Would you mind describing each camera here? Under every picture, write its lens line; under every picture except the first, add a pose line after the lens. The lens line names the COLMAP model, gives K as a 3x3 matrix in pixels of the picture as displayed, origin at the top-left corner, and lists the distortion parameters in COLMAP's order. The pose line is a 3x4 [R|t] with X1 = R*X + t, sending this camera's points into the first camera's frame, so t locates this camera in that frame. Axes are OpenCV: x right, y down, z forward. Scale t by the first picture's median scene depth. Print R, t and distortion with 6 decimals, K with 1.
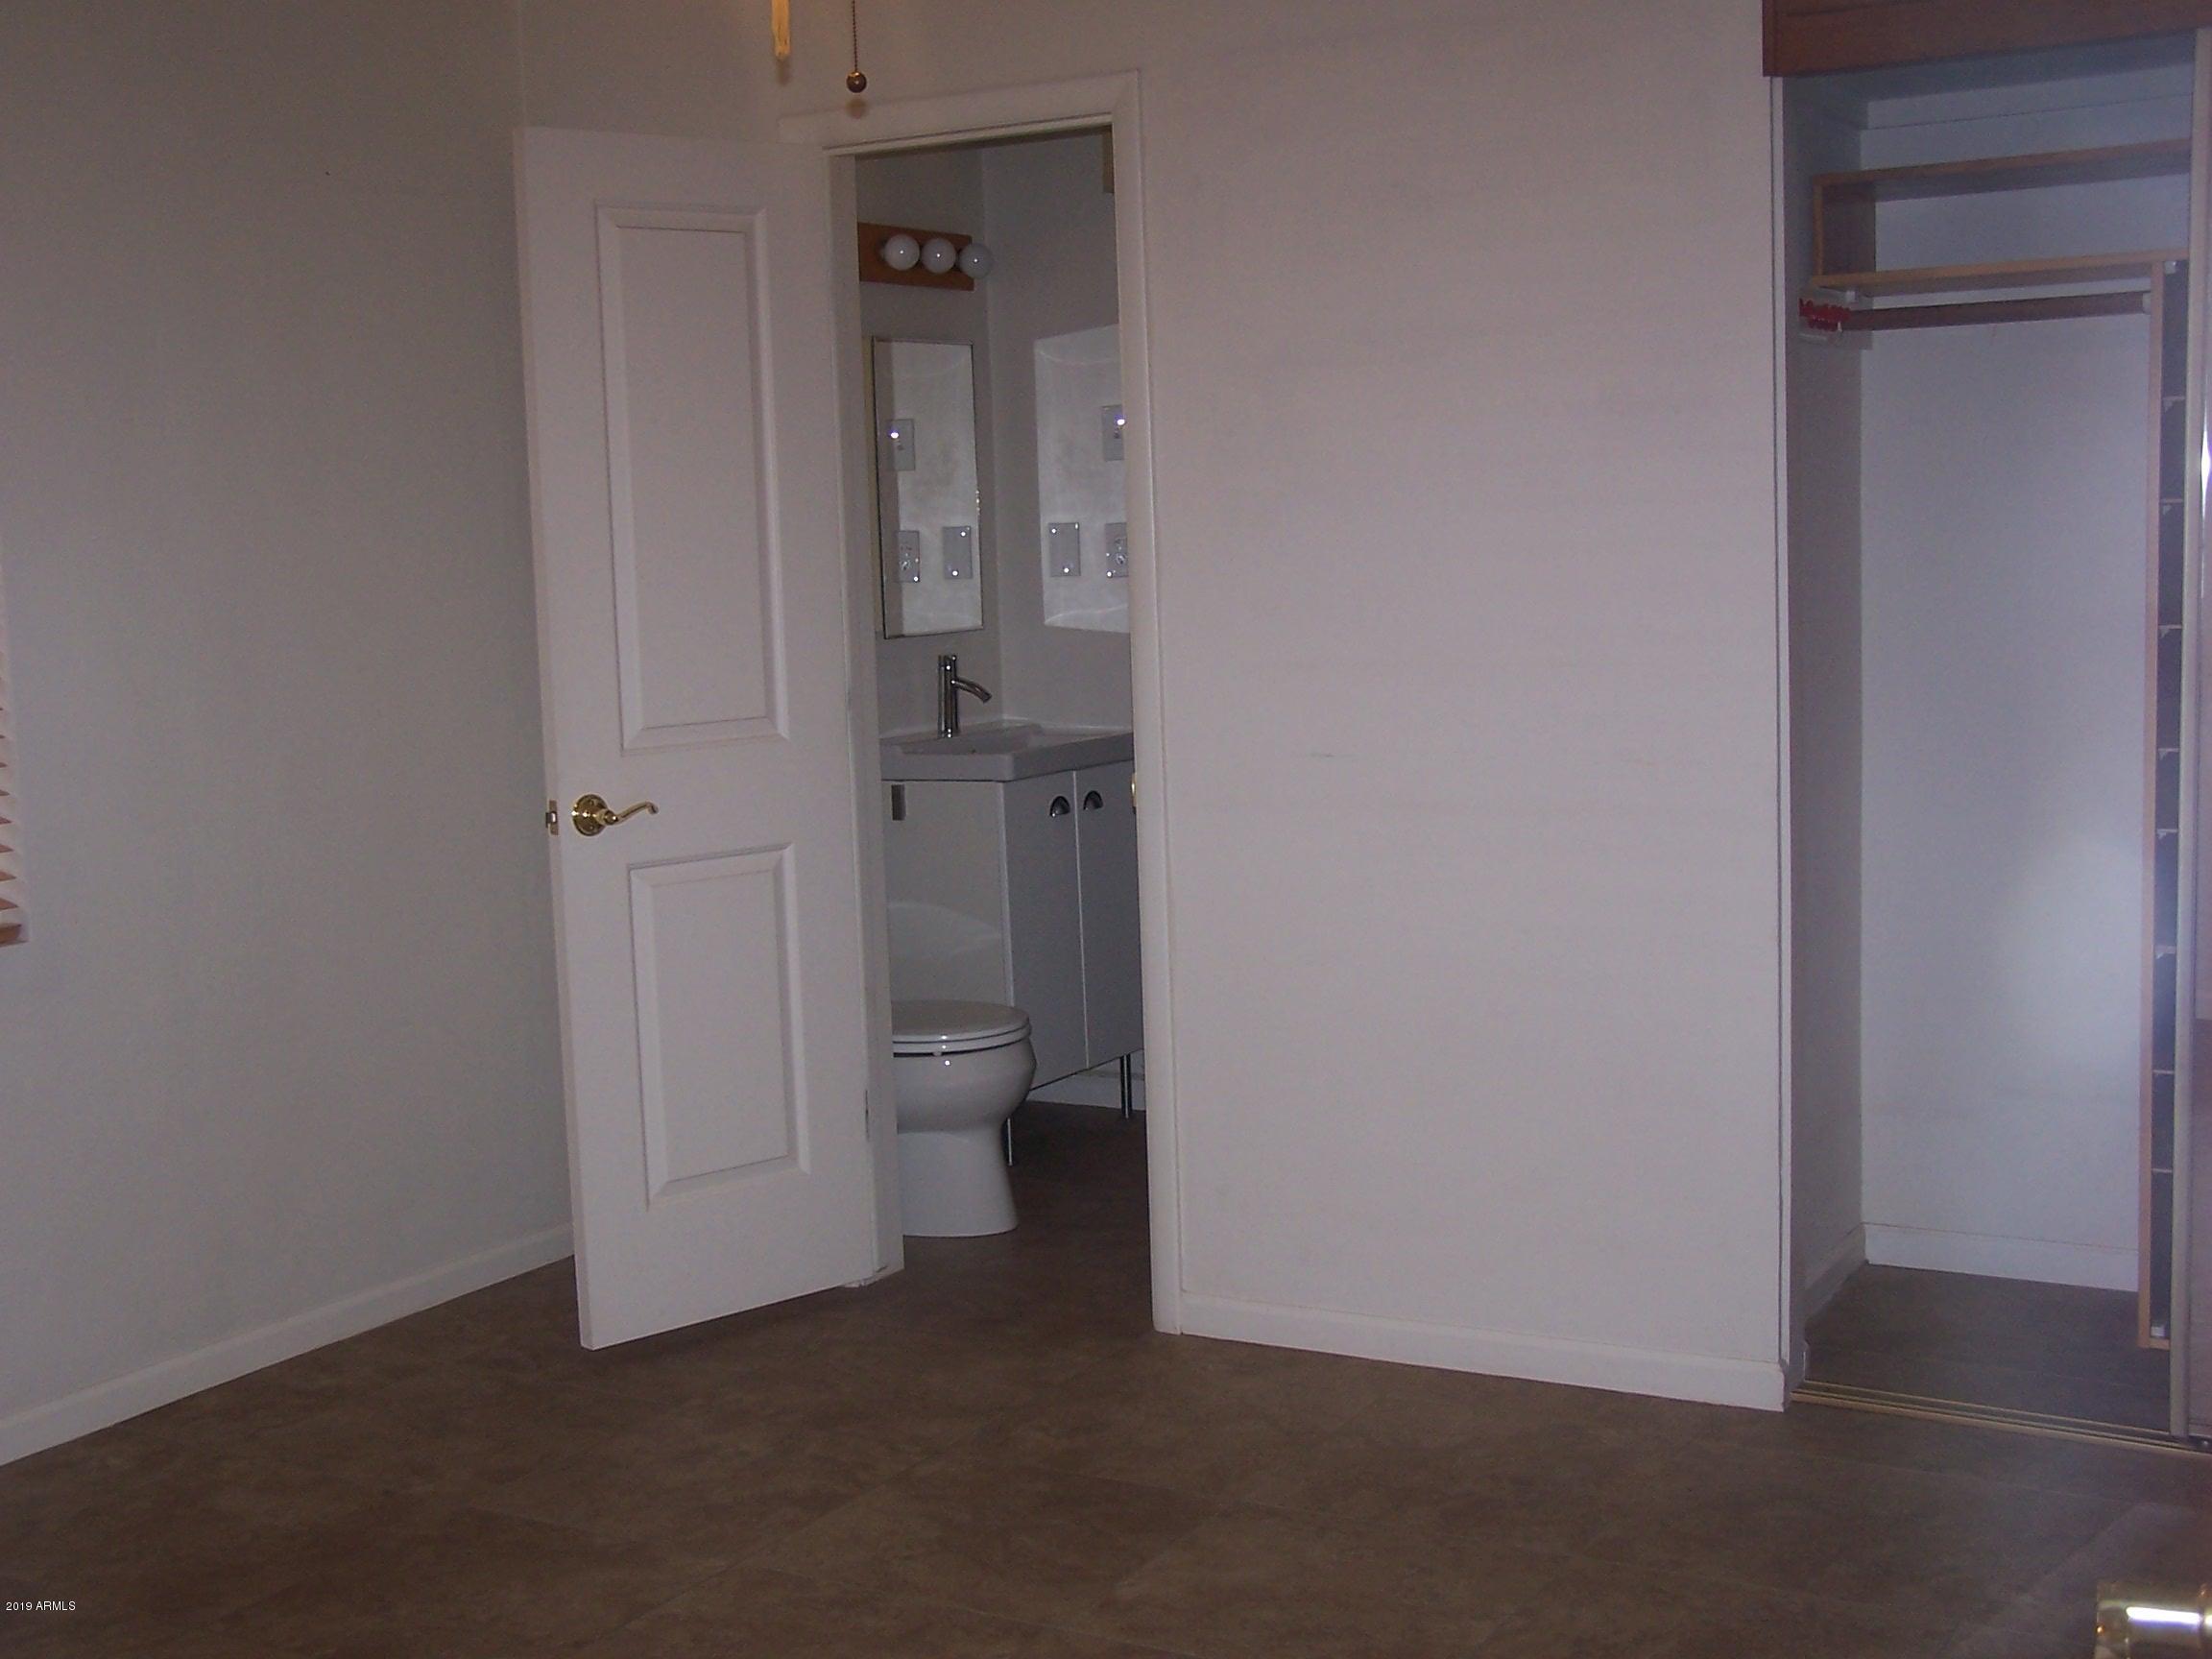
lens RADIAL K [[2726.4, 0, 1053.3], [0, 2726.4, 828.4], [0, 0, 1]] dist [-0.166897, 0.398607]
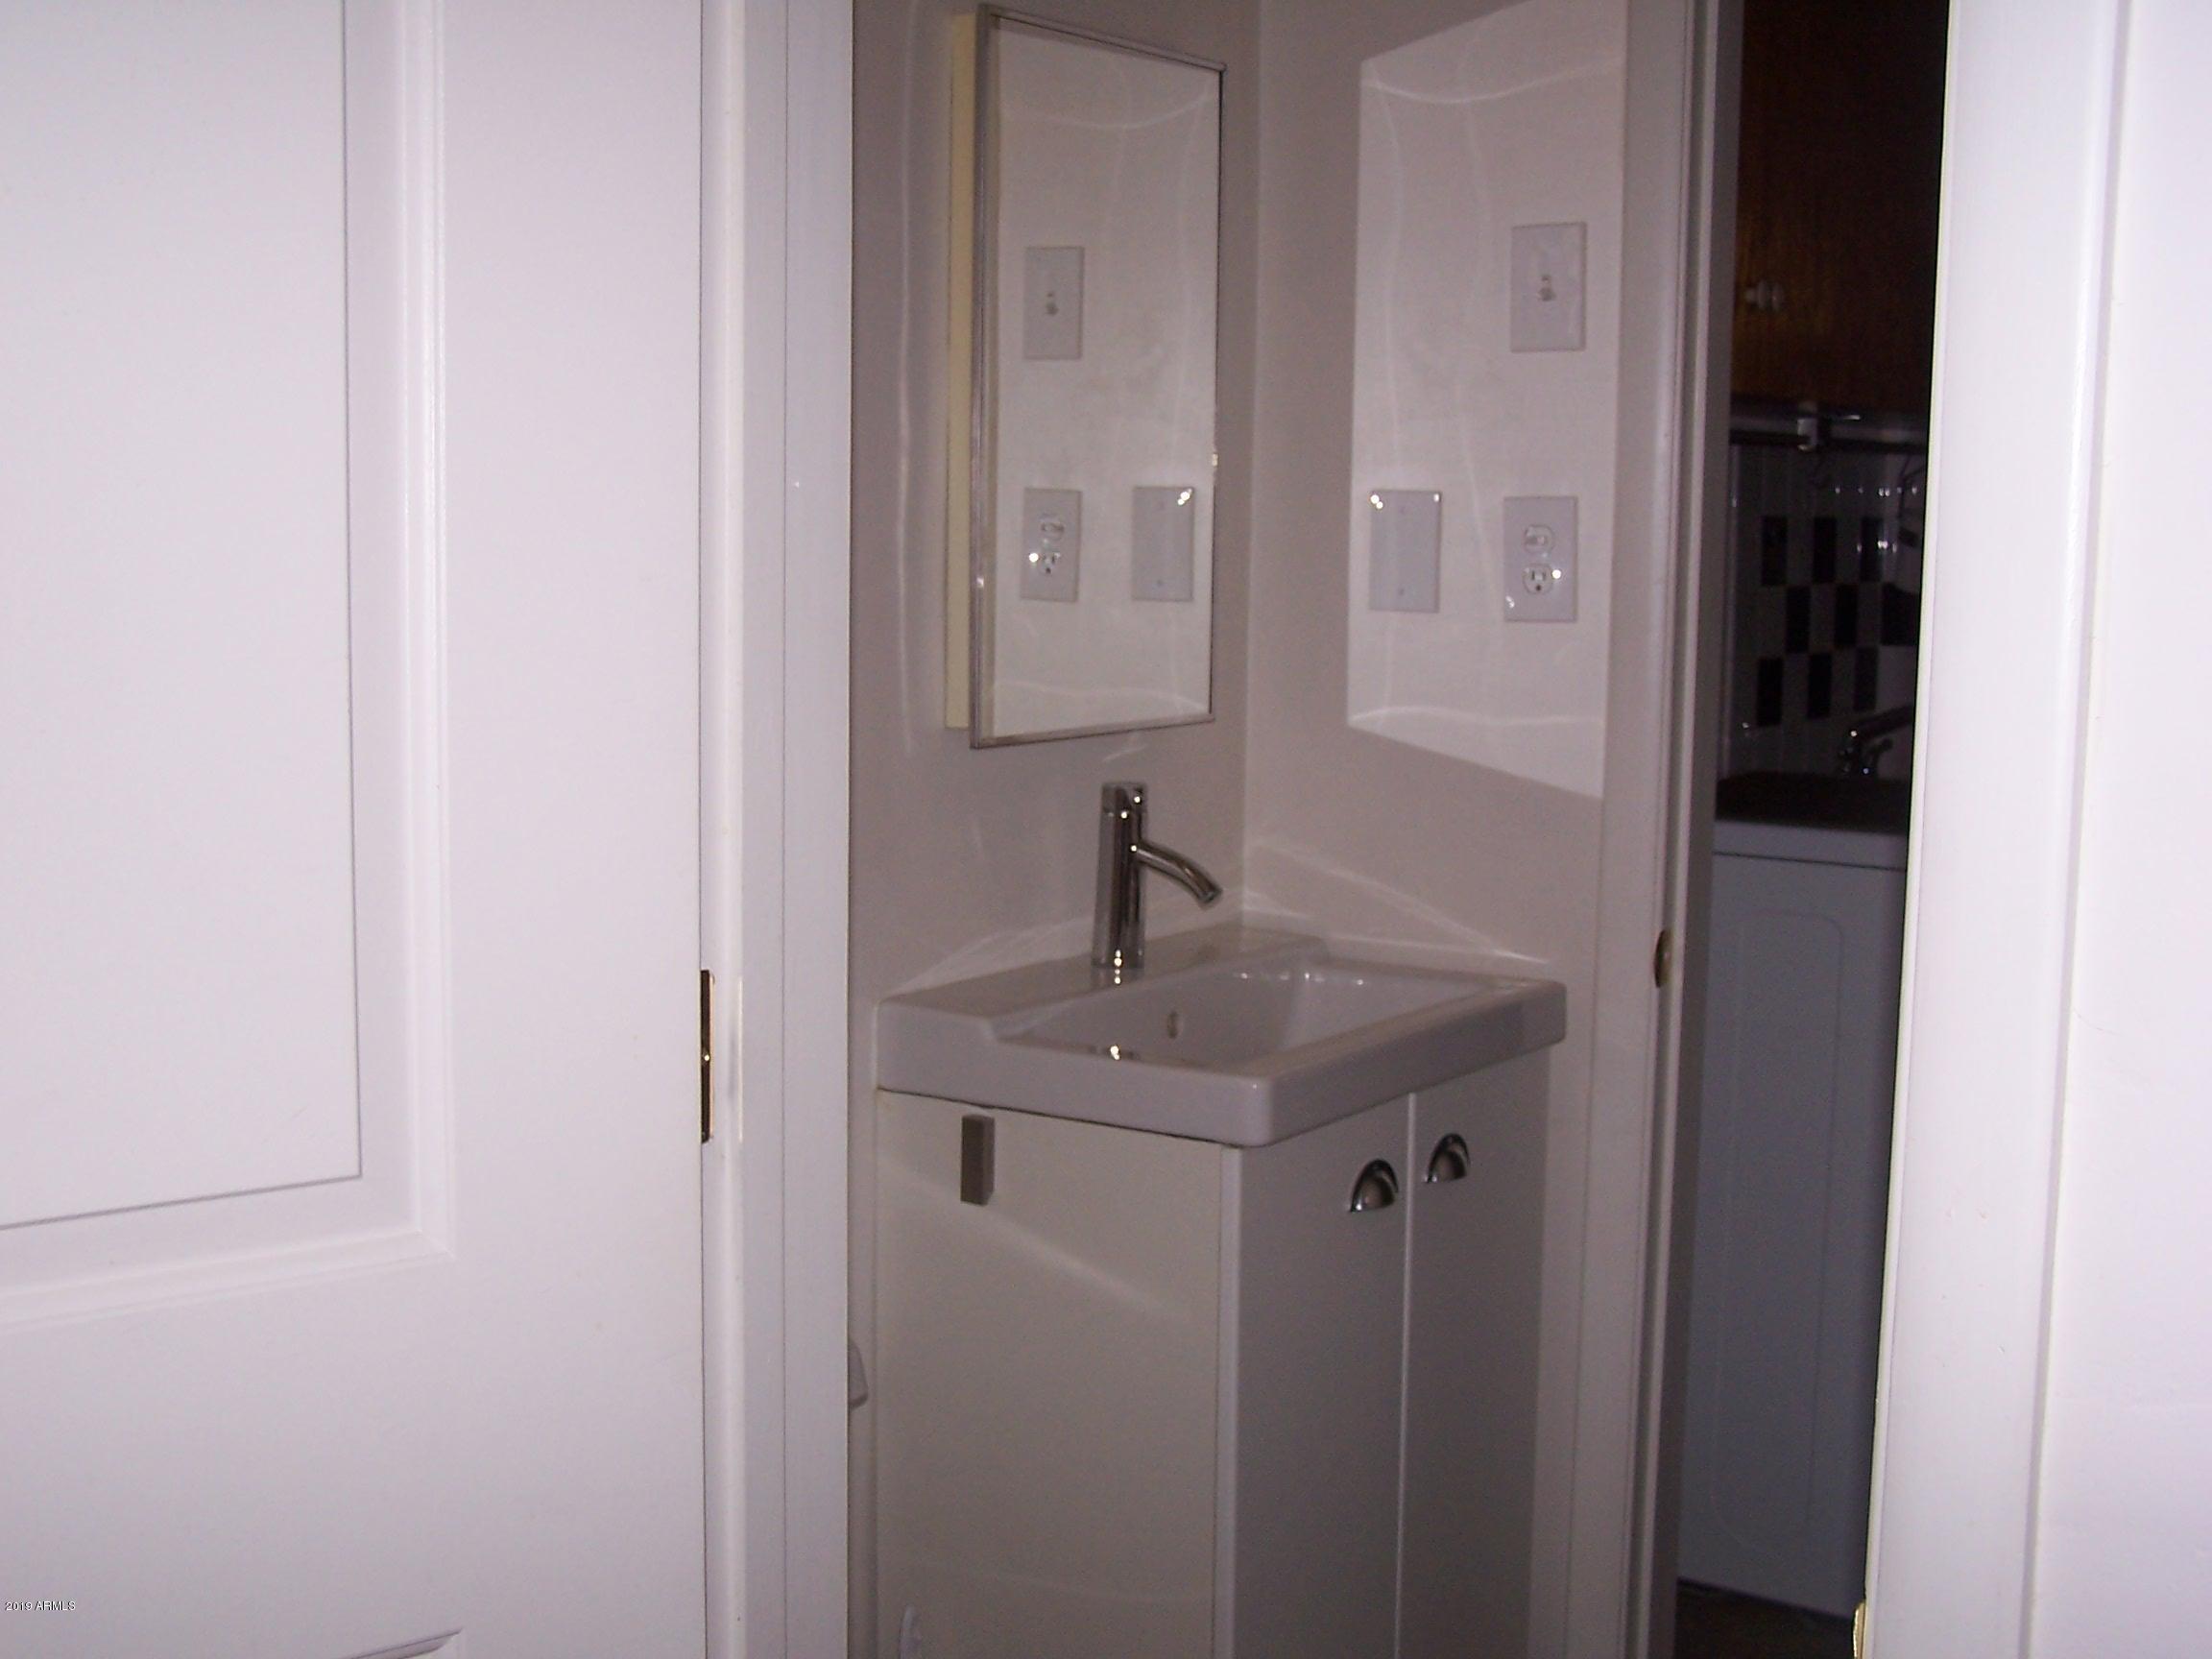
lens RADIAL K [[2726.4, 0, 1053.3], [0, 2726.4, 828.4], [0, 0, 1]] dist [-0.166897, 0.398607]
pose [[0.995549, 0.055532, -0.076150, -0.016785], [-0.054611, 0.998408, 0.014134, -0.062087], [0.076814, -0.009912, 0.996996, 0.569563]]
